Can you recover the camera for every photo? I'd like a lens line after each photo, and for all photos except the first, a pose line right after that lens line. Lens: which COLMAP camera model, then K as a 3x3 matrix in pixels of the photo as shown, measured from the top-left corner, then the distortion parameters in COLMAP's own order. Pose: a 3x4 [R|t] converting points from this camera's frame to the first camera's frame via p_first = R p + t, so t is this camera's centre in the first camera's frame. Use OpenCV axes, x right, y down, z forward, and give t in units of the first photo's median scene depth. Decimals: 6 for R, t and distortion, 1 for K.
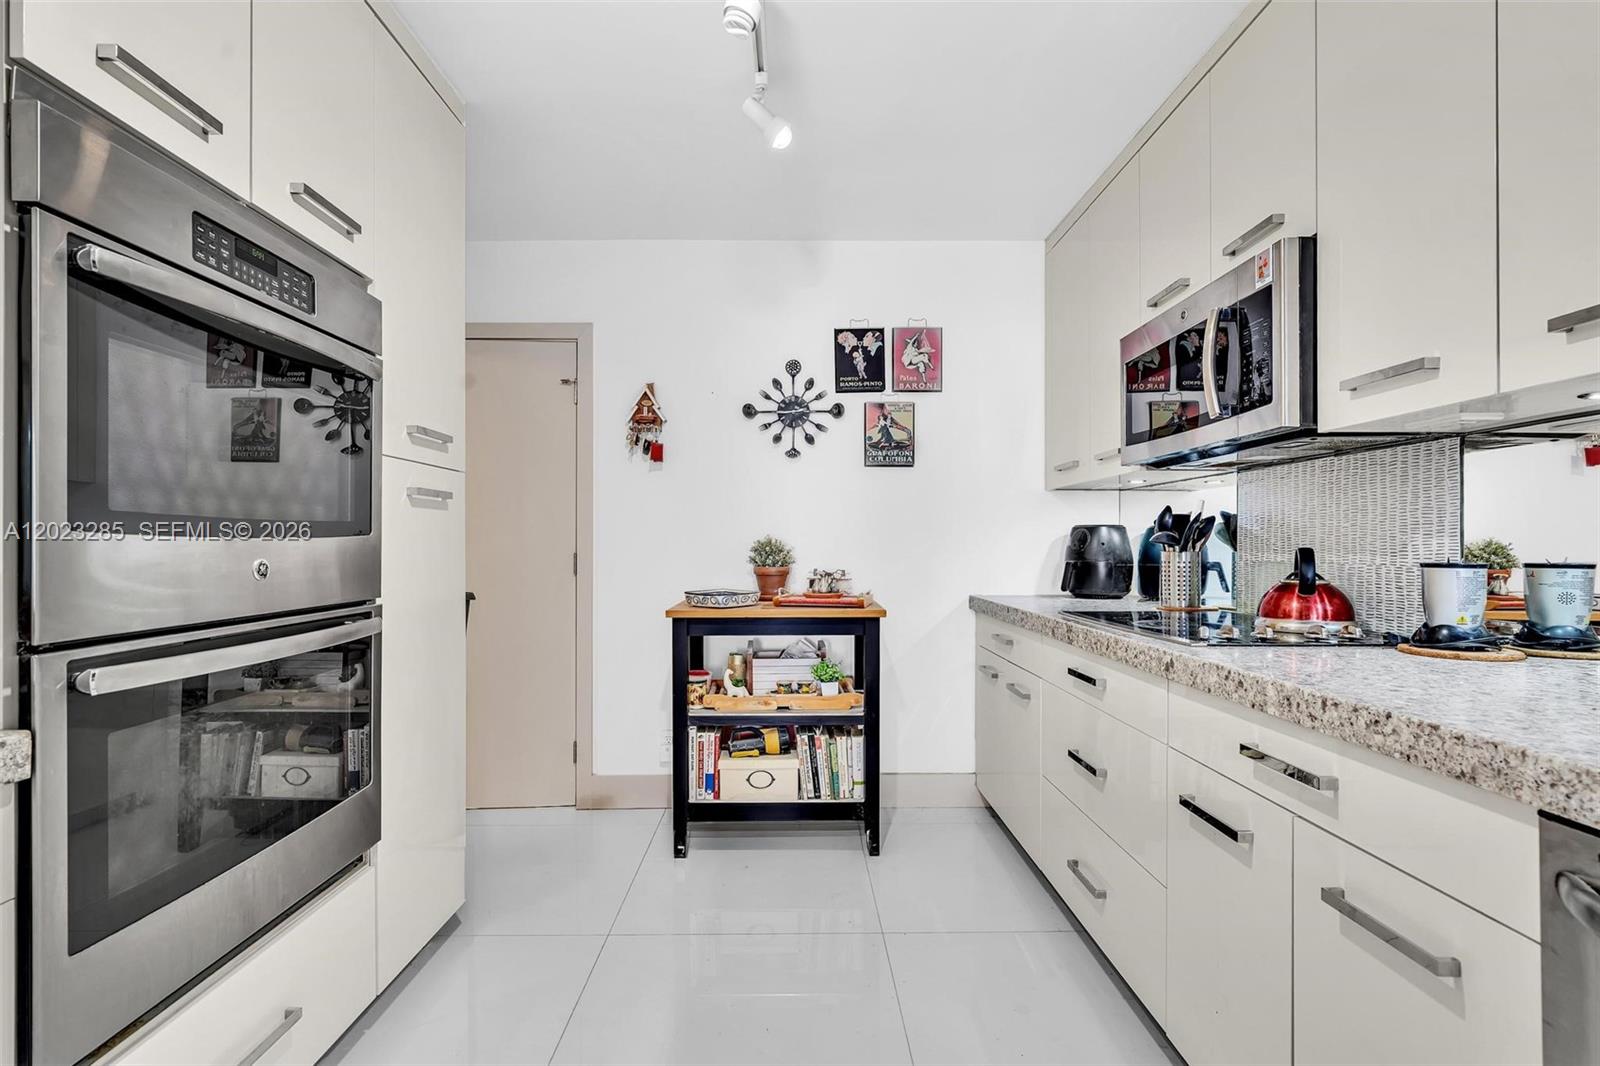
lens RADIAL K [[703.0, 0, 795.1], [0, 703.0, 549.3], [0, 0, 1]] dist [-0.000618, 0.000308]
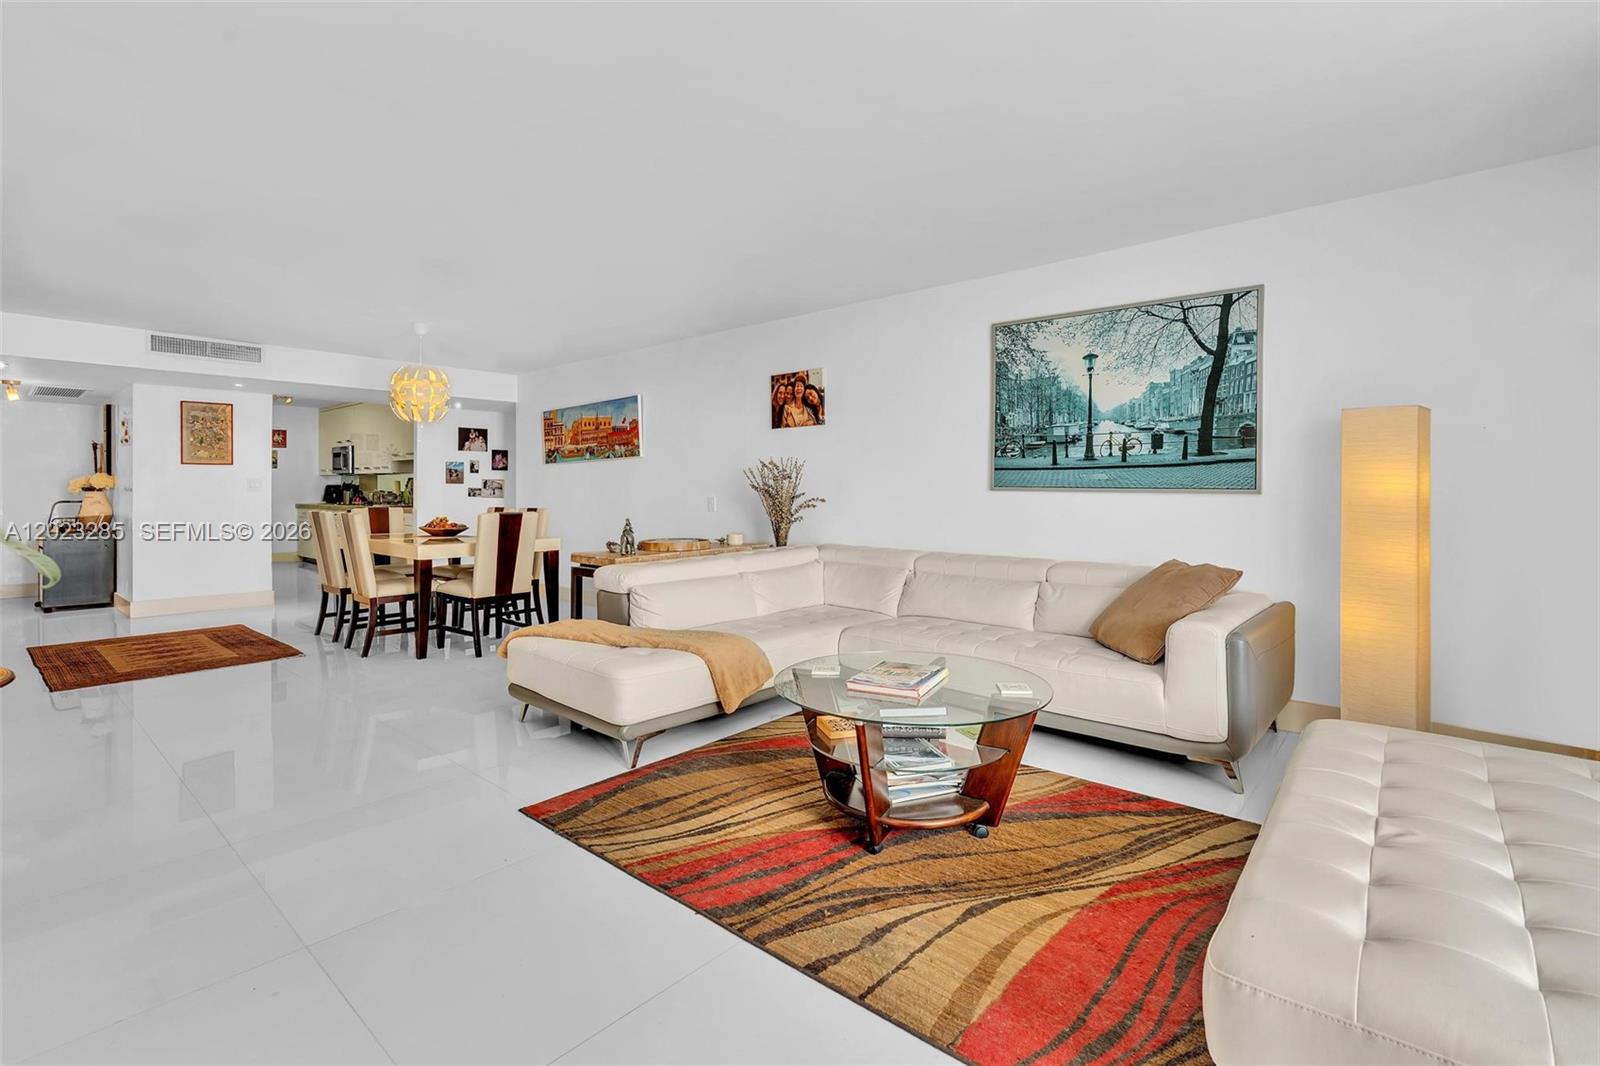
lens RADIAL K [[749.3, 0, 796.8], [0, 749.3, 490.2], [0, 0, 1]] dist [-0.000923, -0.000108]
pose [[0.668693, -0.001492, 0.743537, -0.995614], [0.006756, 0.999969, -0.004069, 0.031279], [-0.743508, 0.007744, 0.668682, -3.895600]]
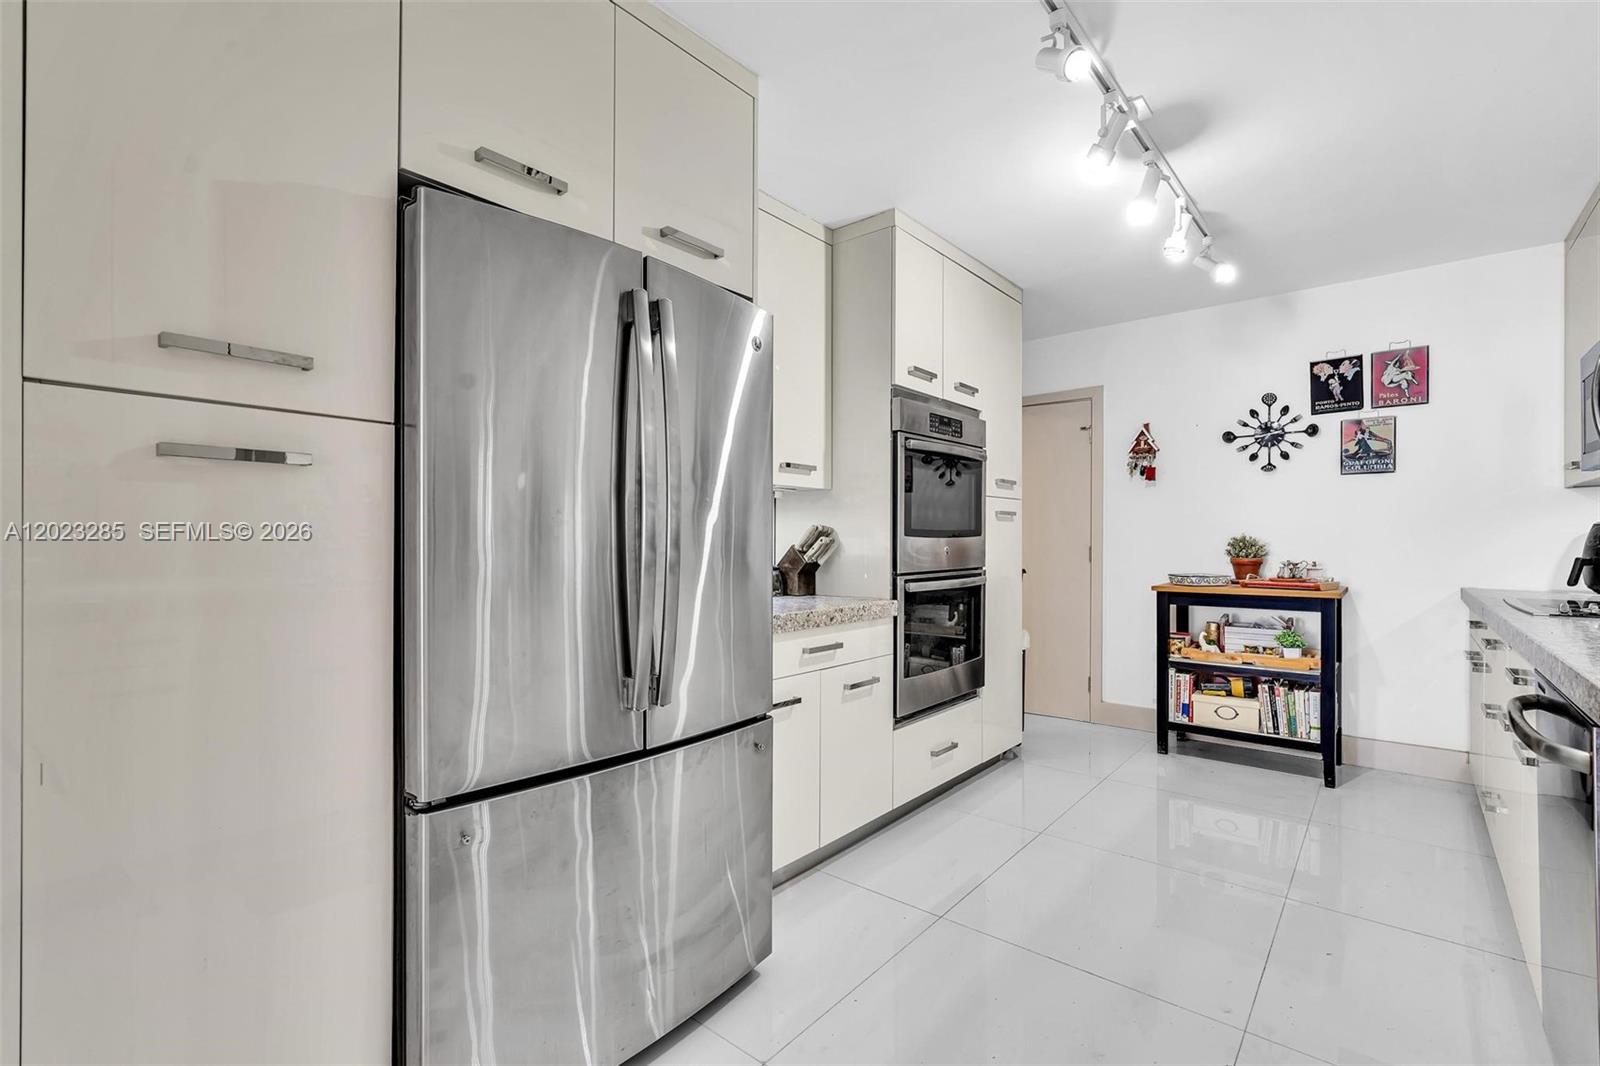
lens RADIAL K [[718.9, 0, 794.9], [0, 718.9, 538.1], [0, 0, 1]] dist [-0.000618, -0.000010]
pose [[0.753959, -0.000848, -0.656921, 0.218784], [-0.005078, 0.999962, -0.007118, 0.002331], [0.656902, 0.008703, 0.753926, -0.561120]]
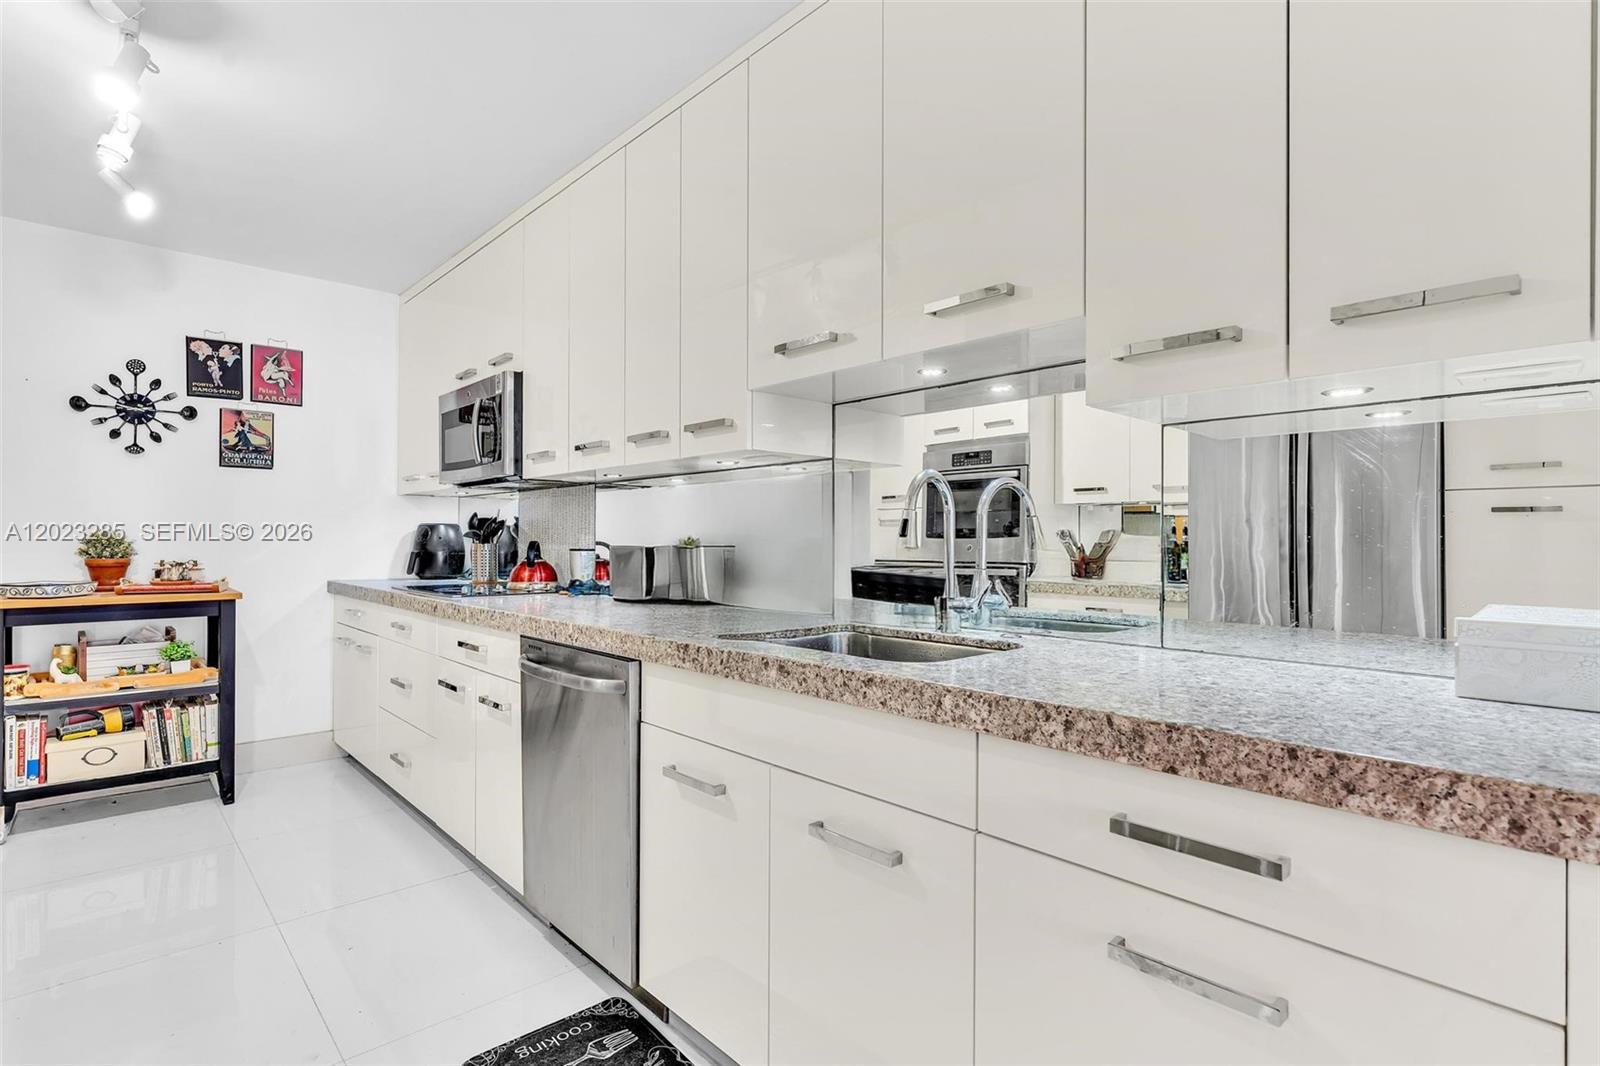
lens RADIAL K [[791.1, 0, 798.9], [0, 791.1, 537.0], [0, 0, 1]] dist [-0.003229, 0.000116]
pose [[0.740271, 0.005832, 0.672284, -0.065273], [-0.000518, 0.999967, -0.008104, 0.002172], [-0.672309, 0.005651, 0.740249, -0.565692]]
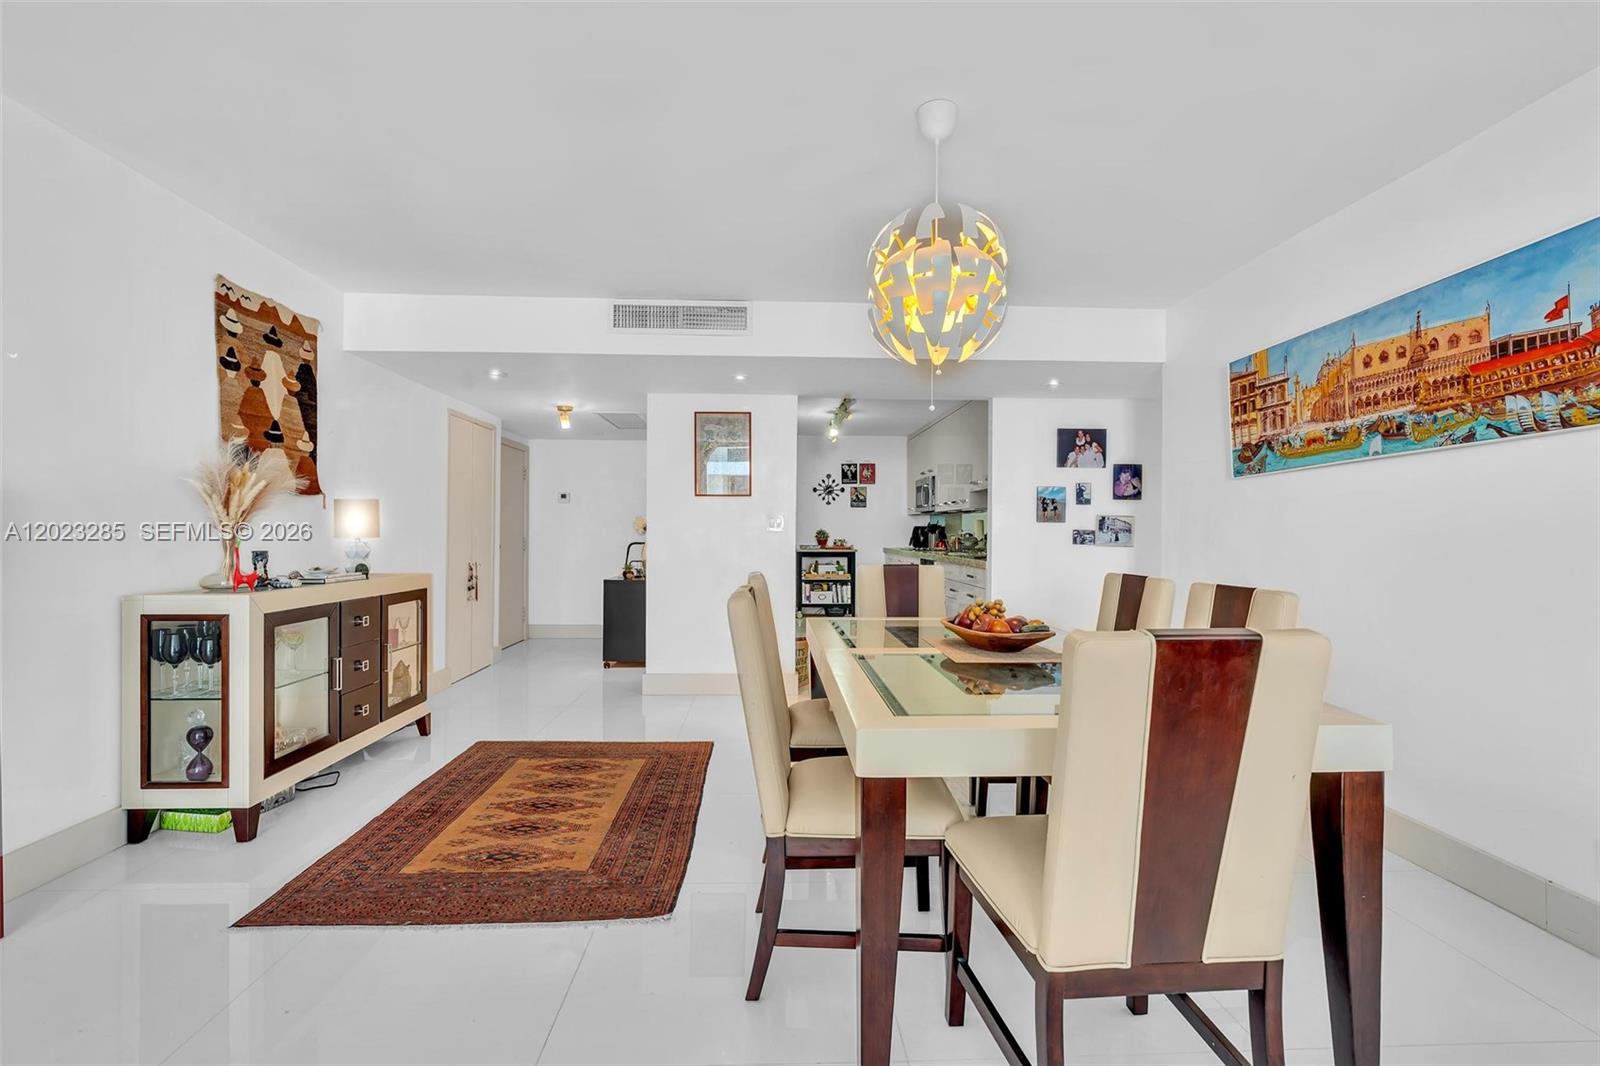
lens RADIAL K [[718.9, 0, 794.9], [0, 718.9, 538.1], [0, 0, 1]] dist [-0.000618, -0.000010]
pose [[0.999219, 0.003645, 0.039359, -0.308799], [-0.003714, 0.999992, 0.001682, 0.019831], [-0.039352, -0.001827, 0.999224, -2.460132]]
